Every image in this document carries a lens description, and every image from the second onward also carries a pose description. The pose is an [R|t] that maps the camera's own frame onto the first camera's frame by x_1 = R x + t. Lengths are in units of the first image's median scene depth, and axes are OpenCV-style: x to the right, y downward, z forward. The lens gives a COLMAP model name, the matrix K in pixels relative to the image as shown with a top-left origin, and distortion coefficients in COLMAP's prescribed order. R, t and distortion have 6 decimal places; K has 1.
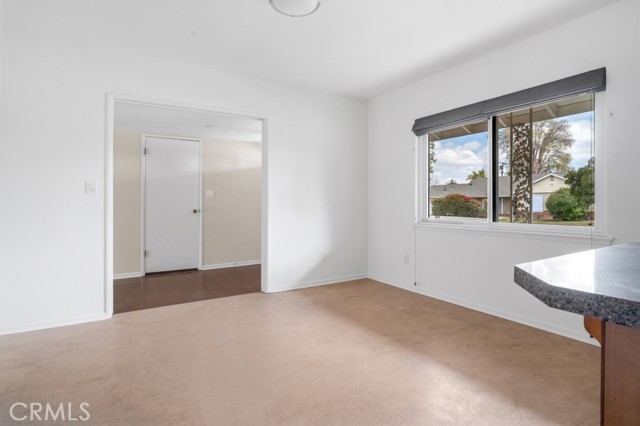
lens RADIAL K [[328.5, 0, 317.4], [0, 328.5, 209.1], [0, 0, 1]] dist [-0.000032, -0.000059]
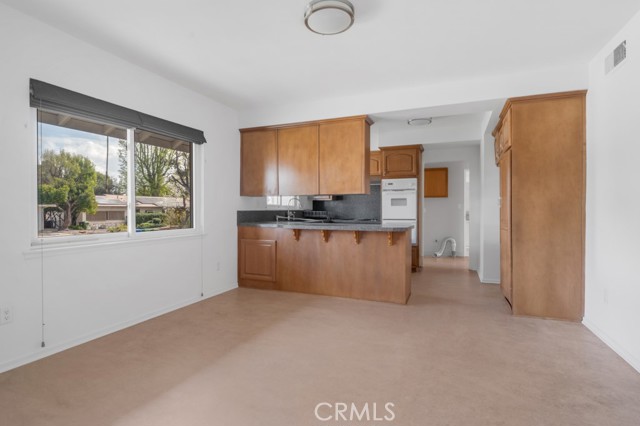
lens RADIAL K [[328.5, 0, 317.4], [0, 328.5, 209.1], [0, 0, 1]] dist [-0.000032, -0.000059]
pose [[-0.590455, 0.001385, 0.807069, -0.706698], [0.011895, 0.999905, 0.006986, -0.038389], [-0.806983, 0.013725, -0.590415, 1.293444]]
